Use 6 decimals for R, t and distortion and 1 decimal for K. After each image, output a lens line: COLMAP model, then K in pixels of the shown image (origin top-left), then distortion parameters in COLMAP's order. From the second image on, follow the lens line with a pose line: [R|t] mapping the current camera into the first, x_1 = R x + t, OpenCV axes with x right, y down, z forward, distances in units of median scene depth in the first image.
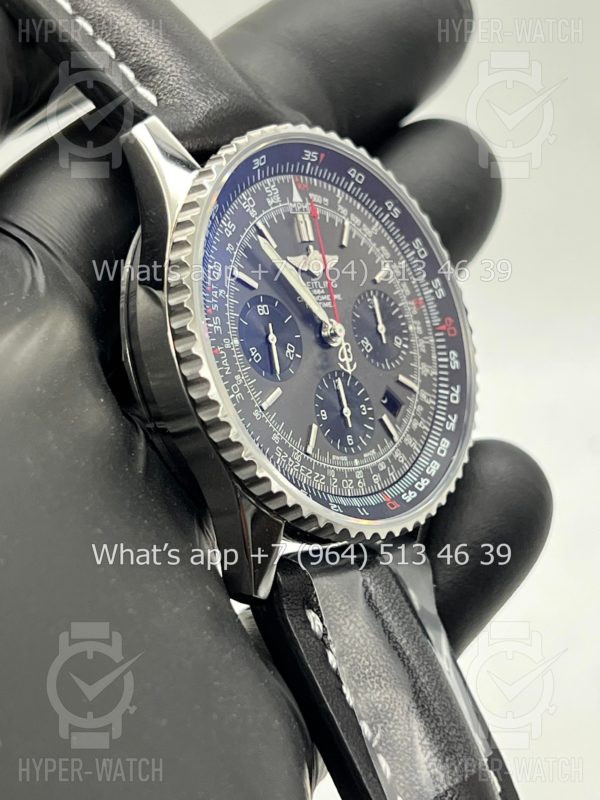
lens RADIAL K [[1846.4, 0, 300.0], [0, 1846.4, 400.0], [0, 0, 1]] dist [0.355877, -0.364765]
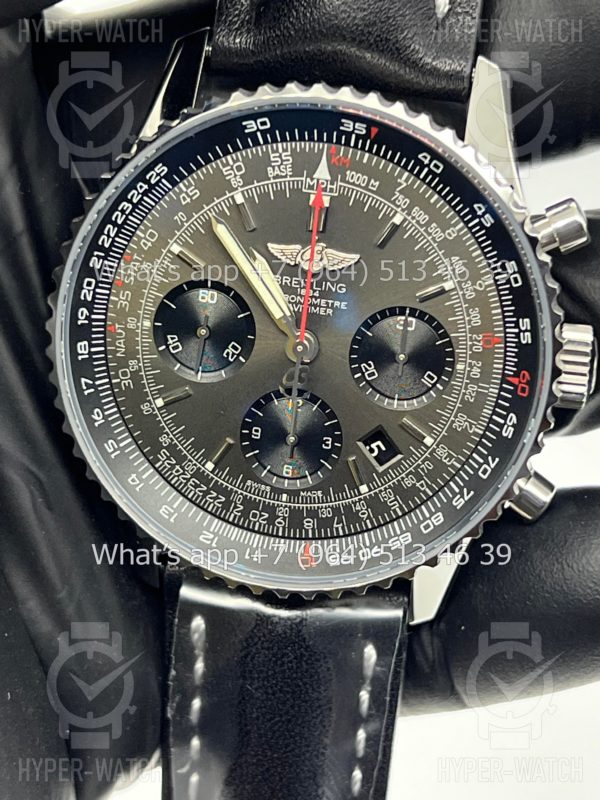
lens RADIAL K [[1846.4, 0, 300.0], [0, 1846.4, 400.0], [0, 0, 1]] dist [0.355877, -0.364765]
pose [[0.551857, 0.443936, -0.705956, 0.600294], [-0.160940, 0.887314, 0.432172, -0.365624], [0.818262, -0.124880, 0.561118, 0.525554]]
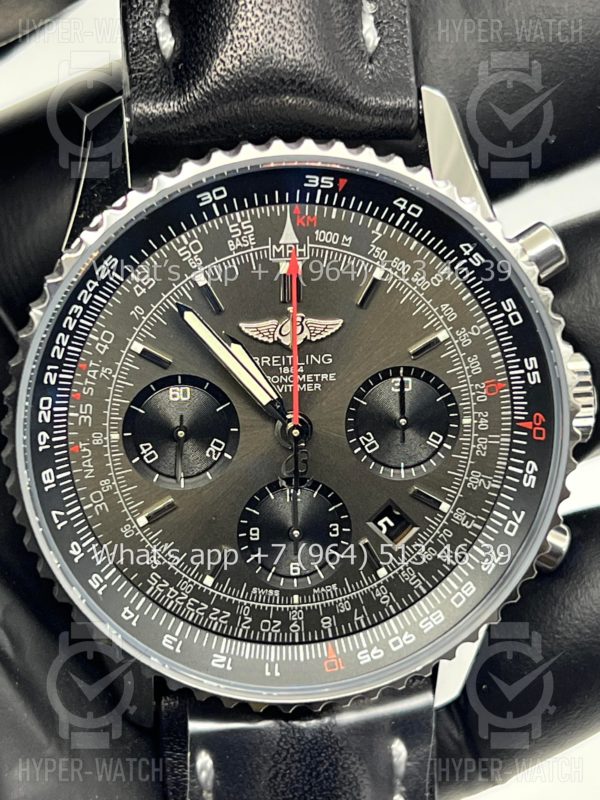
lens RADIAL K [[1846.4, 0, 300.0], [0, 1846.4, 400.0], [0, 0, 1]] dist [0.355877, -0.364765]
pose [[0.761860, 0.313675, -0.566725, 0.428550], [-0.088100, 0.916973, 0.389099, -0.330558], [0.641722, -0.246510, 0.726241, 0.459393]]
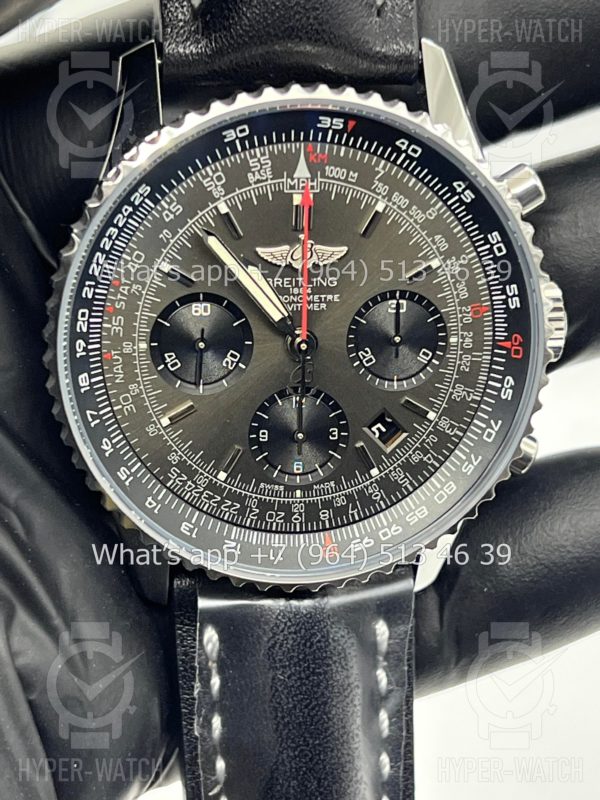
lens RADIAL K [[1846.4, 0, 300.0], [0, 1846.4, 400.0], [0, 0, 1]] dist [0.355877, -0.364765]
pose [[0.774080, 0.353492, -0.525209, 0.457331], [-0.123858, 0.898126, 0.421935, -0.360332], [0.620854, -0.261559, 0.739004, 0.370005]]
